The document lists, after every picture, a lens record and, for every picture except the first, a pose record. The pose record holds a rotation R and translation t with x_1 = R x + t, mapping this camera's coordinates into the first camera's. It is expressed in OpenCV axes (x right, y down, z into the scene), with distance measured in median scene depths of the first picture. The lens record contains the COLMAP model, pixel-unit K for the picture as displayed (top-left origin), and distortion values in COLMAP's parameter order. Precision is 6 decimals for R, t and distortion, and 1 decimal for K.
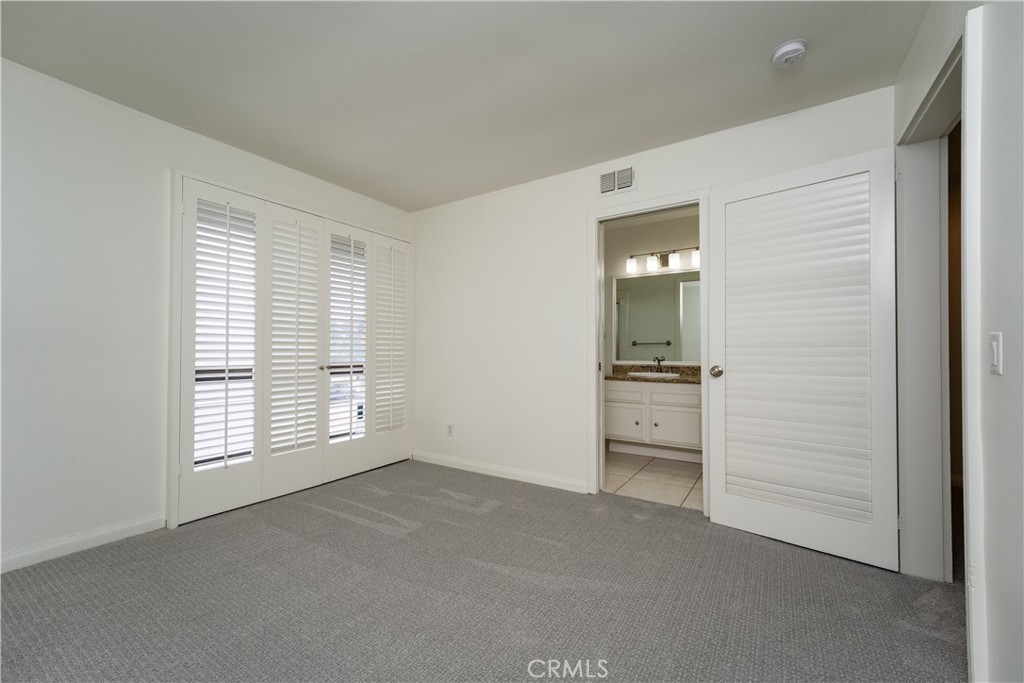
lens RADIAL K [[408.4, 0, 506.6], [0, 408.4, 343.6], [0, 0, 1]] dist [0.002197, 0.000206]
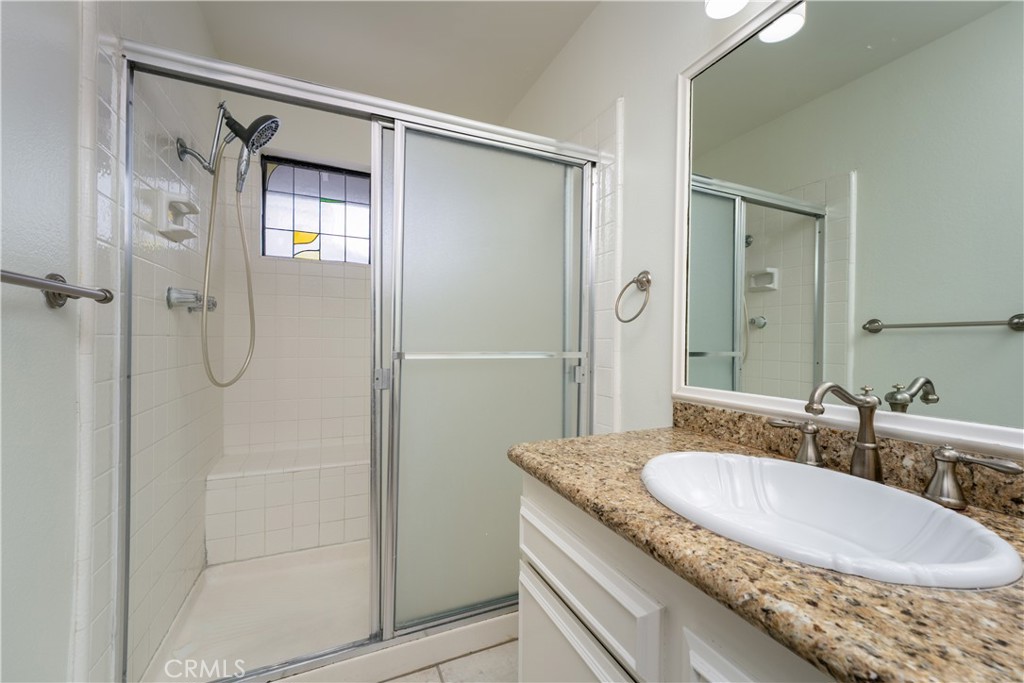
lens RADIAL K [[408.4, 0, 514.0], [0, 408.4, 340.4], [0, 0, 1]] dist [0.002169, 0.000077]
pose [[0.841298, 0.005948, -0.540539, 0.476820], [0.001945, 0.999900, 0.014030, 0.011913], [0.540568, -0.012855, 0.841202, 1.070596]]
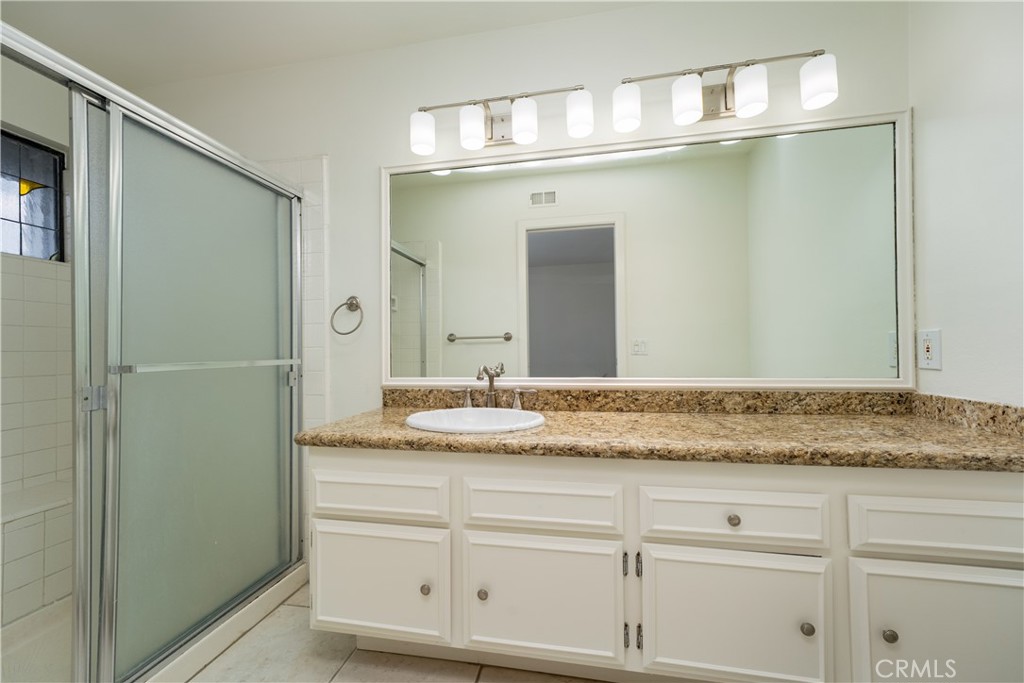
lens RADIAL K [[408.4, 0, 506.6], [0, 408.4, 343.6], [0, 0, 1]] dist [0.002197, 0.000206]
pose [[0.925946, -0.009555, 0.377535, 0.331981], [0.008231, 0.999953, 0.005121, 0.010569], [-0.377566, -0.001634, 0.925981, 0.877890]]
